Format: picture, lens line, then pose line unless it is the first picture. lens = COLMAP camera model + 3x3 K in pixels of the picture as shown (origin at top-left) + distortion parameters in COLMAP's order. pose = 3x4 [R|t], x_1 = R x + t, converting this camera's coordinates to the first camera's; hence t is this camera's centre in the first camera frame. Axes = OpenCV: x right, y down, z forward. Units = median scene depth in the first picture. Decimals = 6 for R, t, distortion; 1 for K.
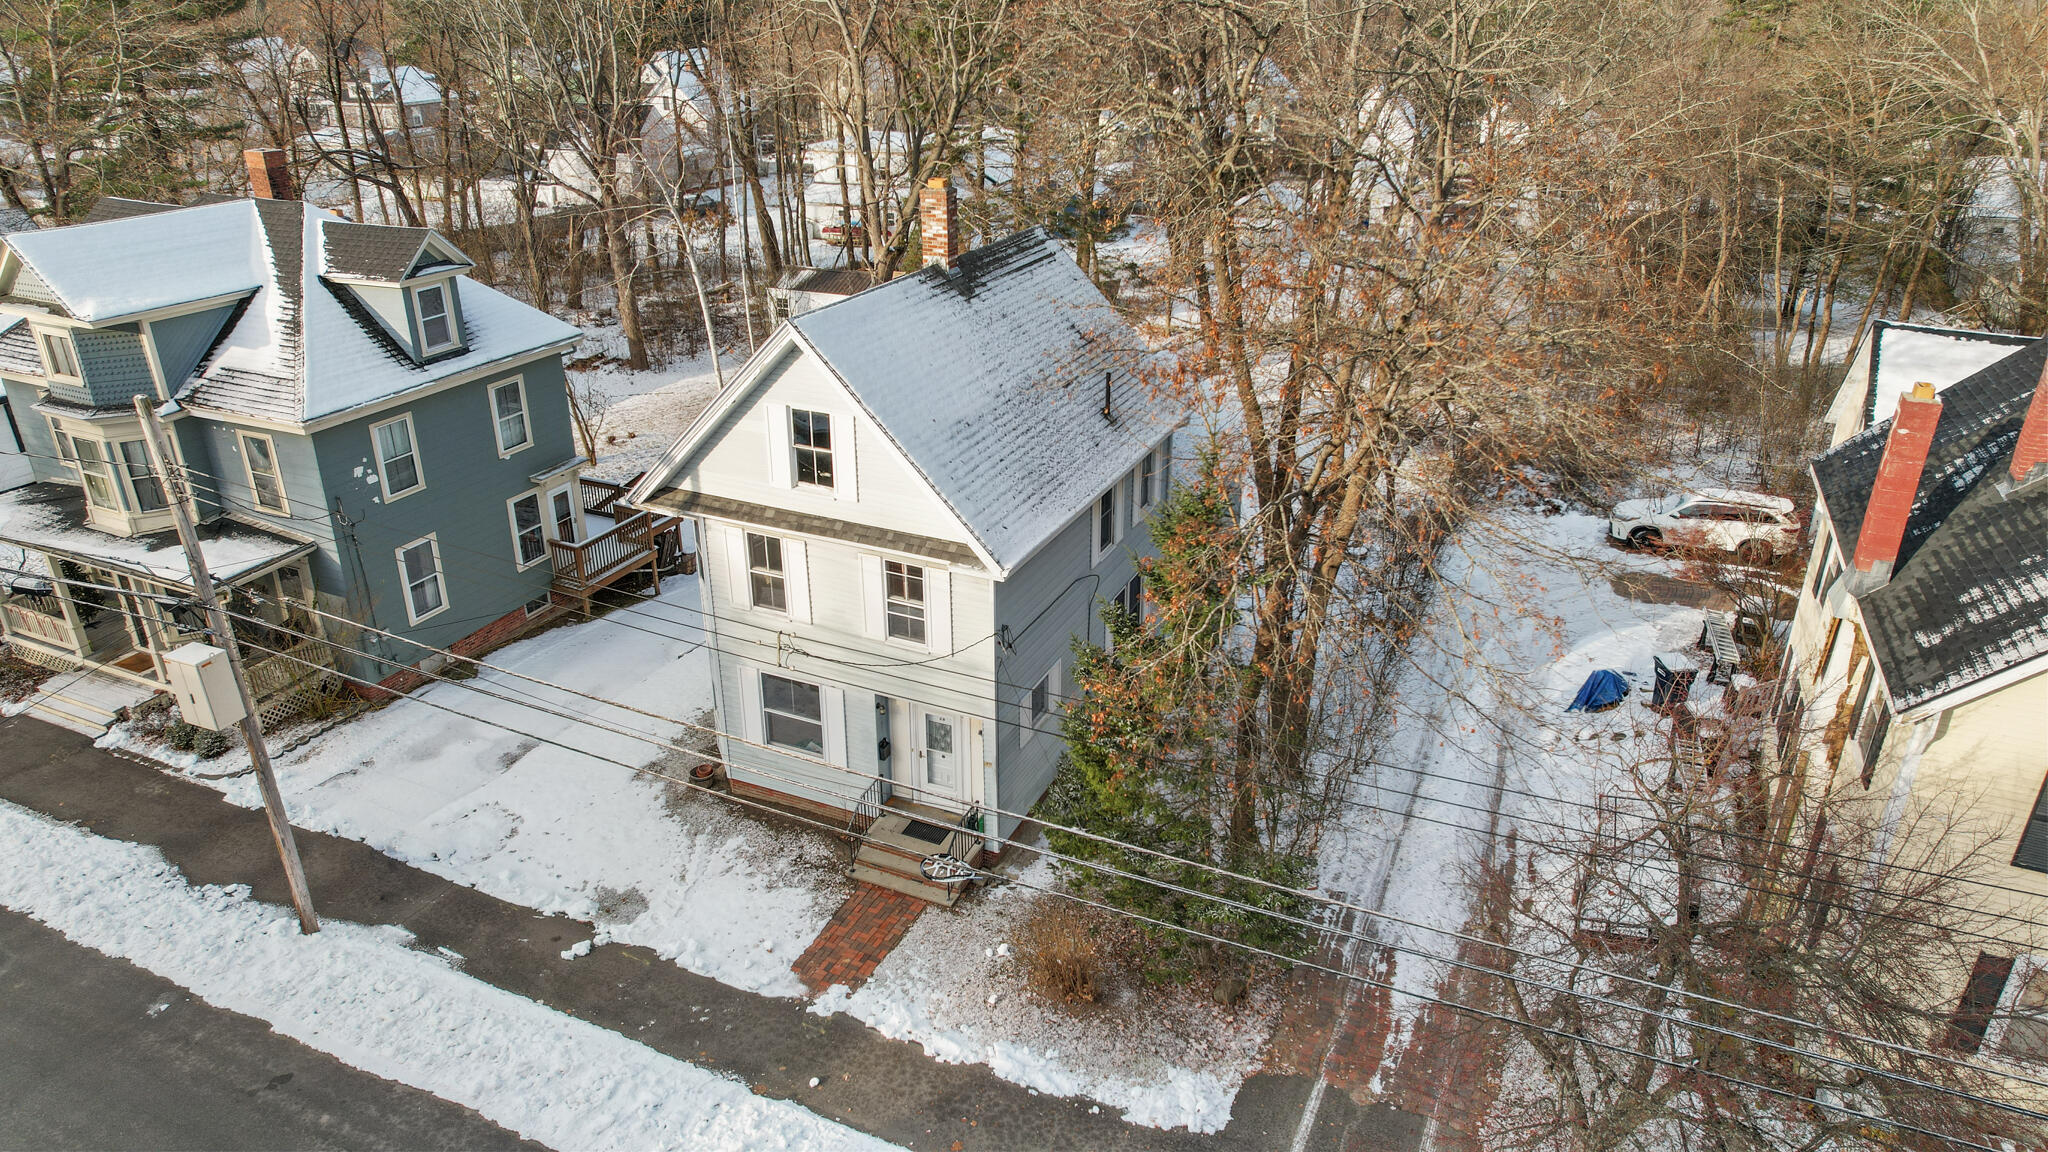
lens RADIAL K [[1324.0, 0, 1024.0], [0, 1324.0, 576.0], [0, 0, 1]] dist [-0.008089, -0.000804]
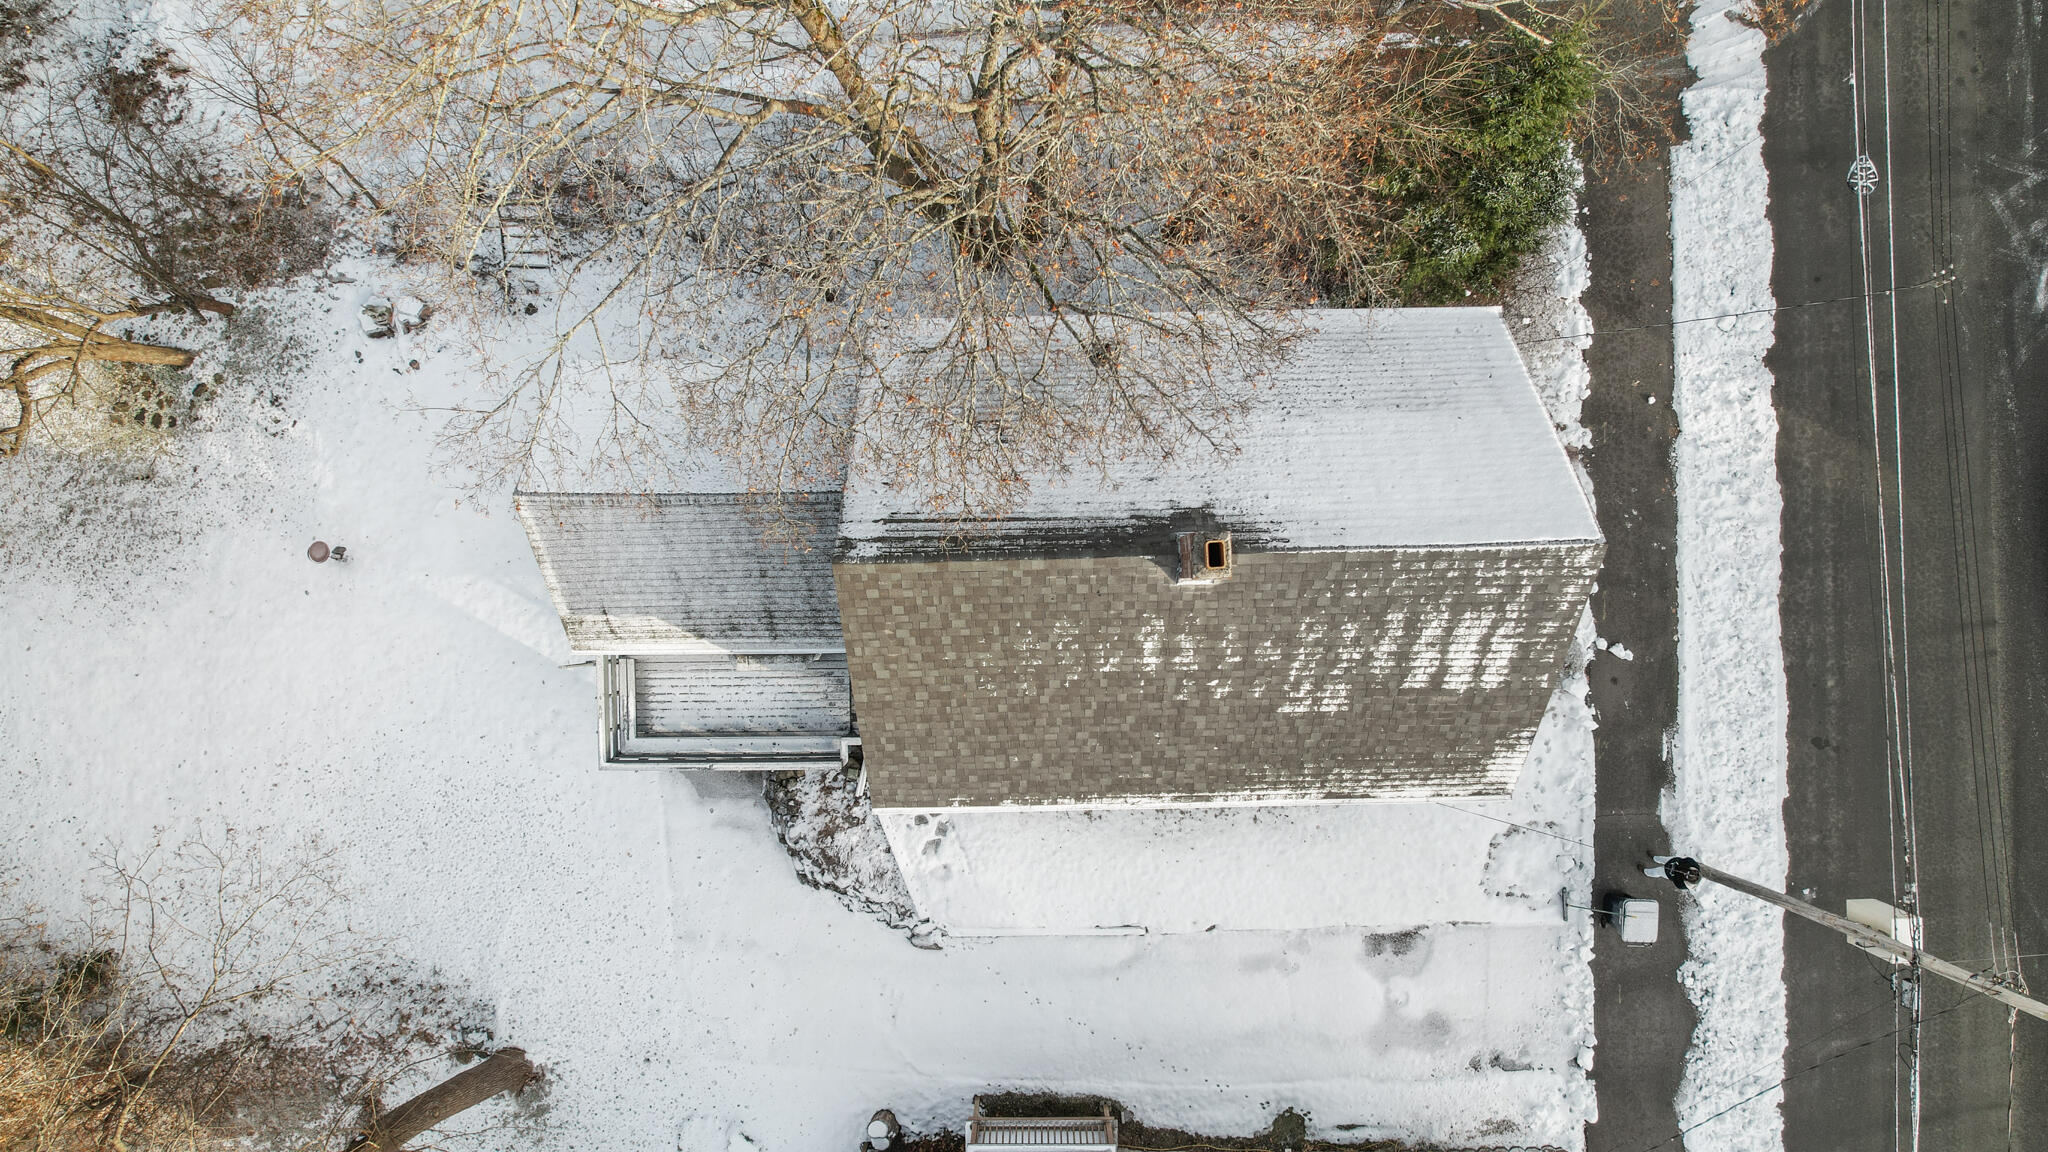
lens RADIAL K [[1329.7, 0, 1022.7], [0, 1329.7, 547.1], [0, 0, 1]] dist [-0.099217, 0.123114]
pose [[-0.436712, -0.899232, 0.025758, -0.035922], [0.381472, -0.159179, 0.910572, -0.948086], [-0.814715, 0.407484, 0.412548, 0.847054]]
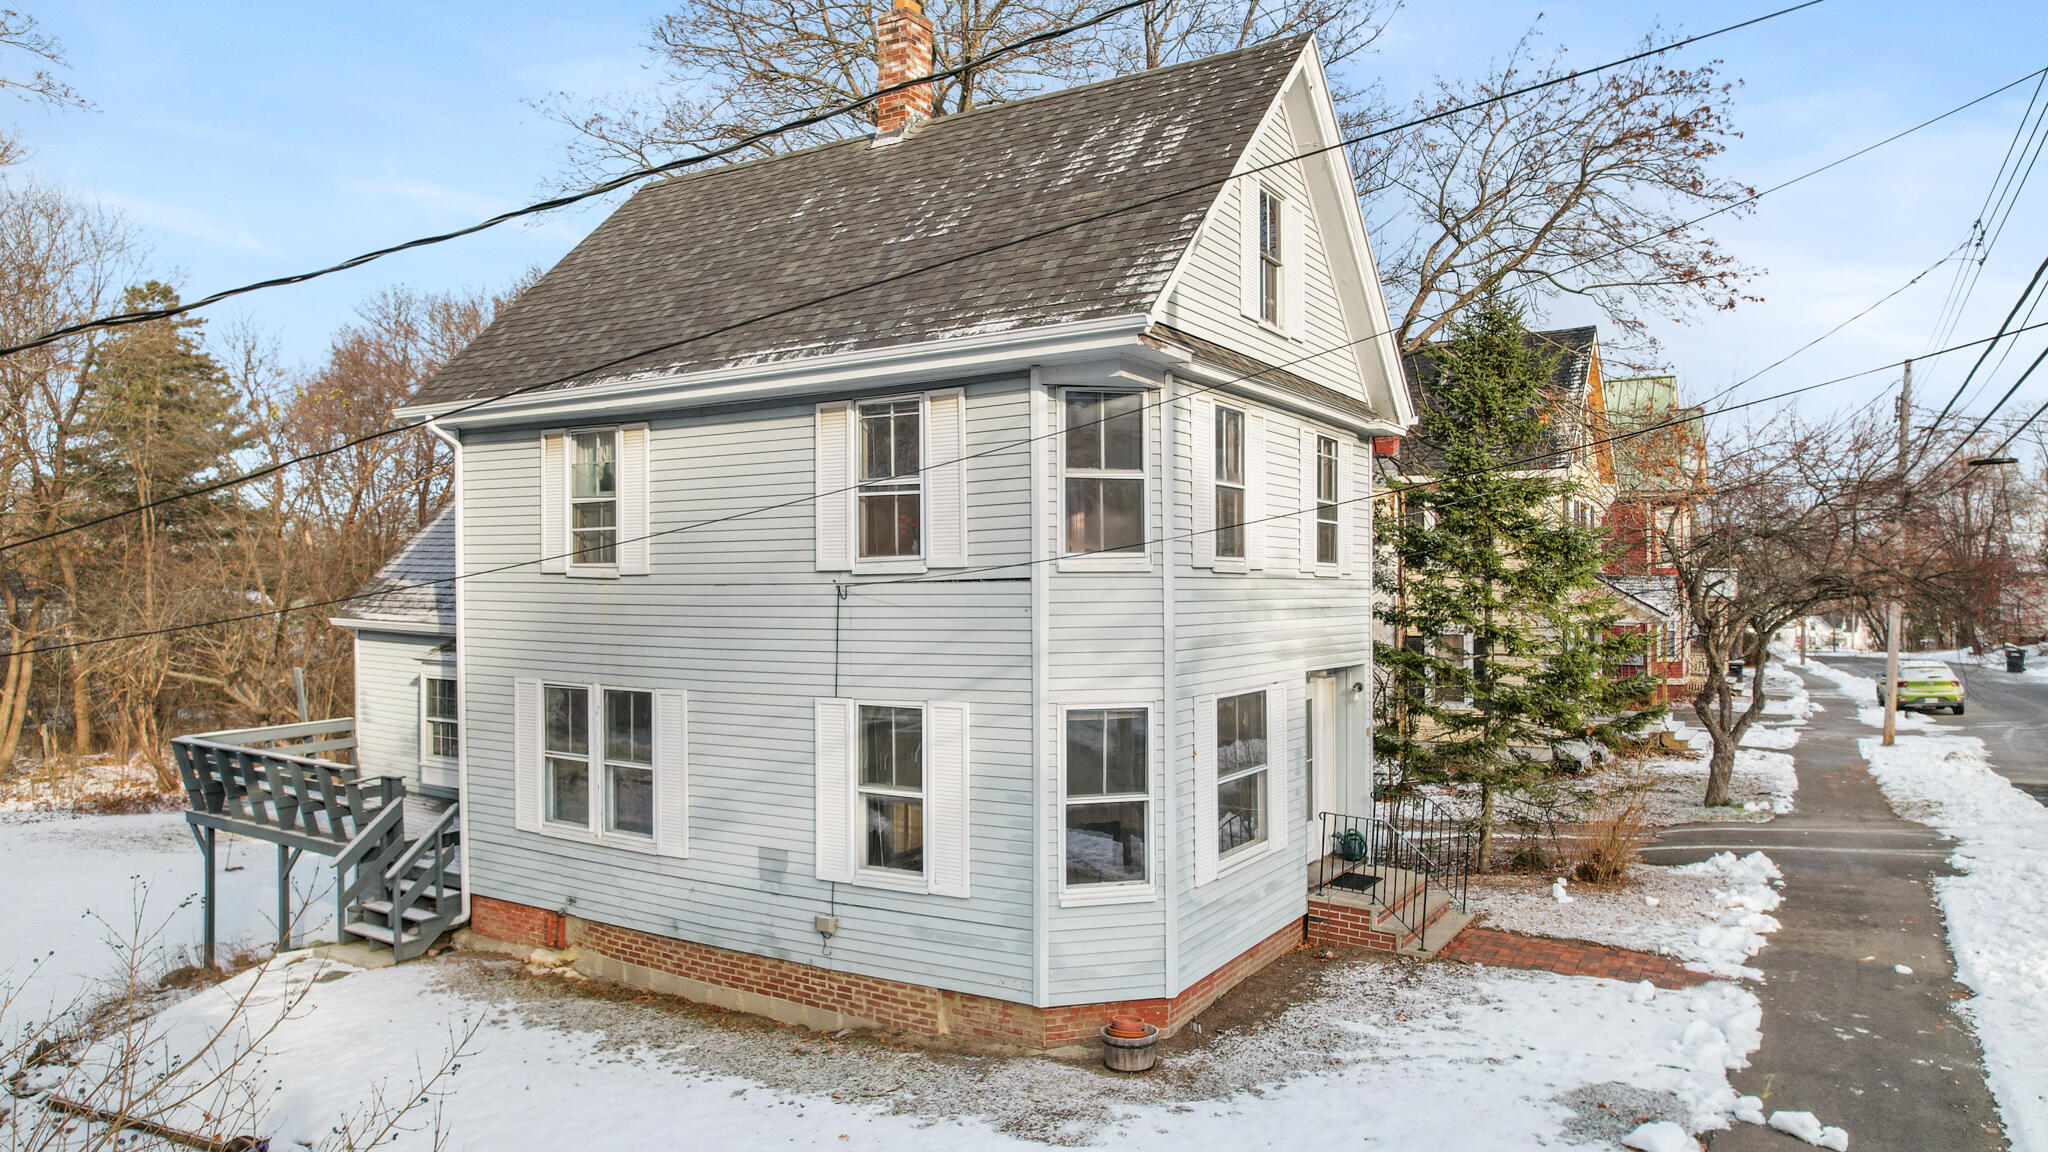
lens RADIAL K [[1324.0, 0, 1024.0], [0, 1324.0, 576.0], [0, 0, 1]] dist [-0.008089, -0.000804]
pose [[0.117733, 0.012459, 0.992967, -0.758119], [0.420233, 0.905351, -0.061185, 0.027731], [-0.899746, 0.424481, 0.101354, 1.036025]]
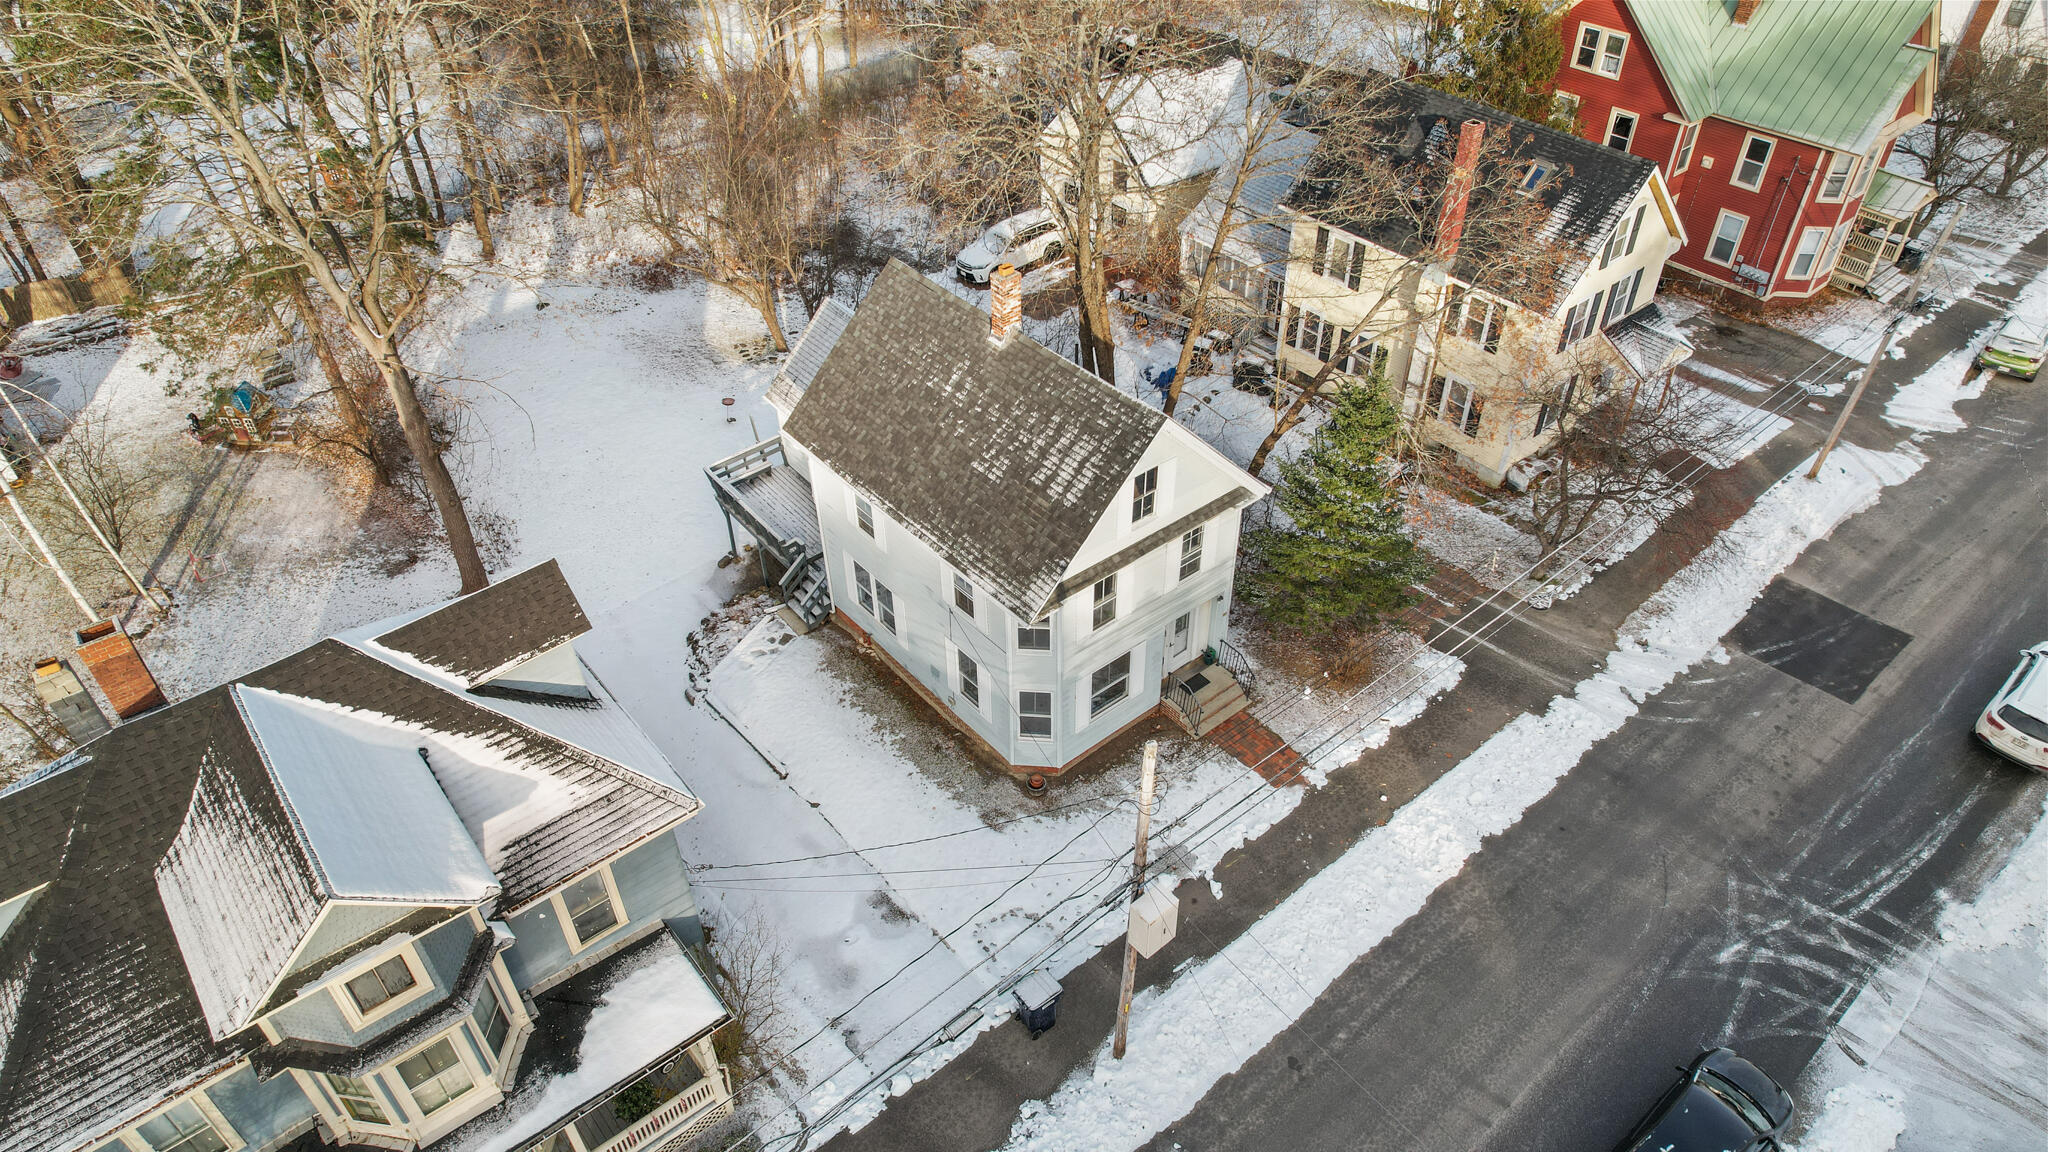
lens RADIAL K [[1274.6, 0, 1053.8], [0, 1274.6, 578.1], [0, 0, 1]] dist [-0.000194, -0.000192]
pose [[0.416895, -0.574729, 0.704191, -1.081659], [0.374166, 0.814553, 0.443287, -0.596090], [-0.828371, 0.078681, 0.554627, 0.346550]]
